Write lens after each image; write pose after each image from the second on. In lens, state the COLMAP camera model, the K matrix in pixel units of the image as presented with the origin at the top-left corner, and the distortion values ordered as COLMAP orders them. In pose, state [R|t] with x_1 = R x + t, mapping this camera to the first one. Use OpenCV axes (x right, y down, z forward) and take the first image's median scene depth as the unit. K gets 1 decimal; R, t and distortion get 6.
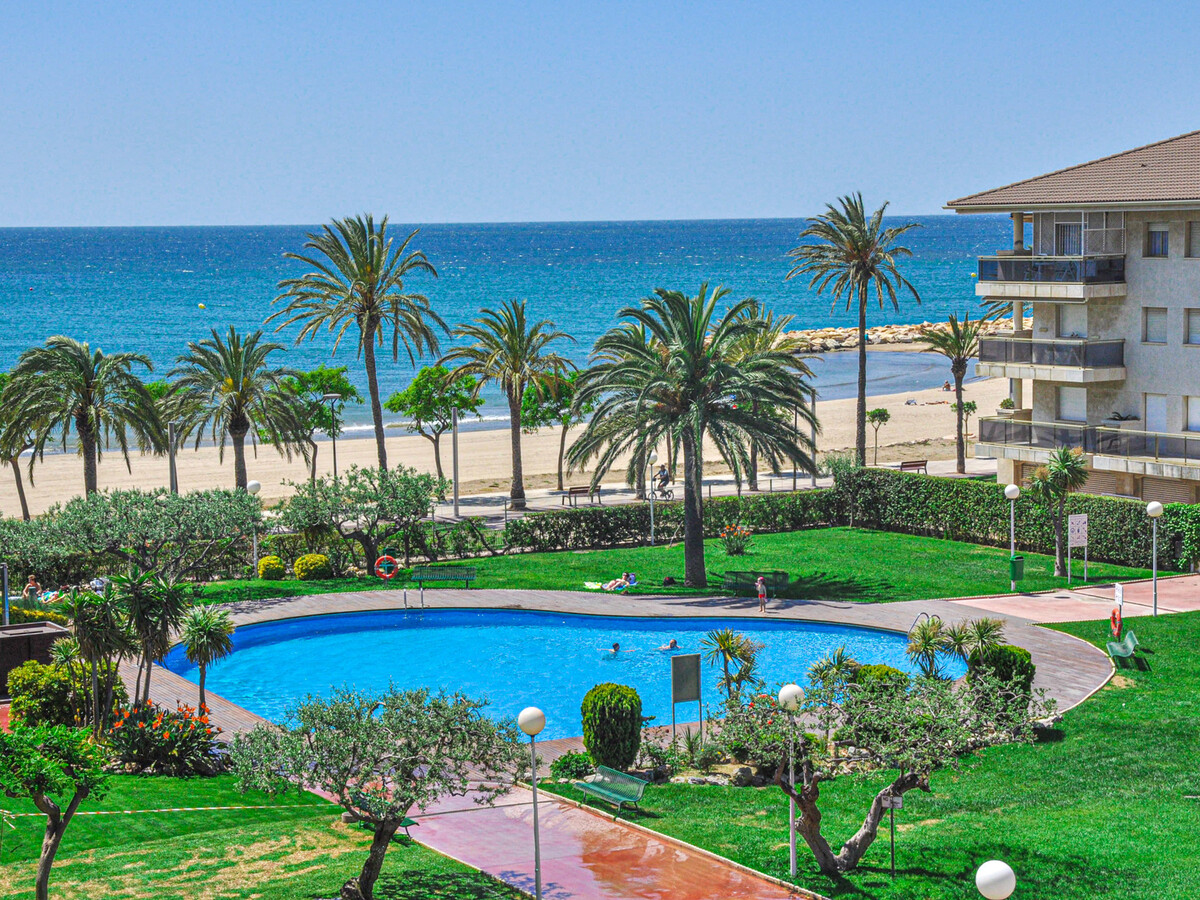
lens RADIAL K [[2372.9, 0, 600.0], [0, 2372.9, 450.0], [0, 0, 1]] dist [0.170711, 0.256176]
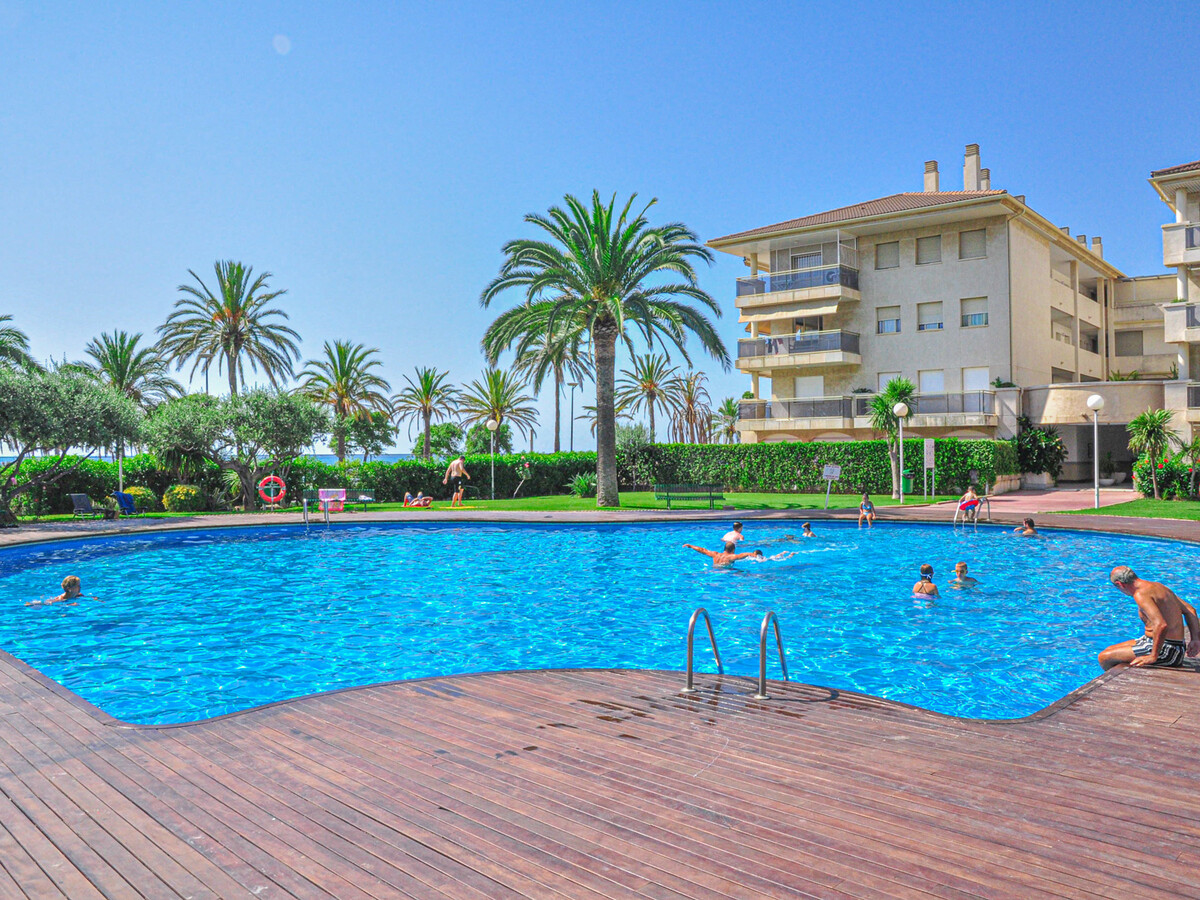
lens RADIAL K [[930.0, 0, 600.0], [0, 930.0, 450.0], [0, 0, 1]] dist [-0.133365, 0.120502]
pose [[0.950252, 0.009048, 0.311352, -0.074518], [0.023426, 0.994671, -0.100401, 0.066369], [-0.310602, 0.102699, 0.944976, 0.593016]]
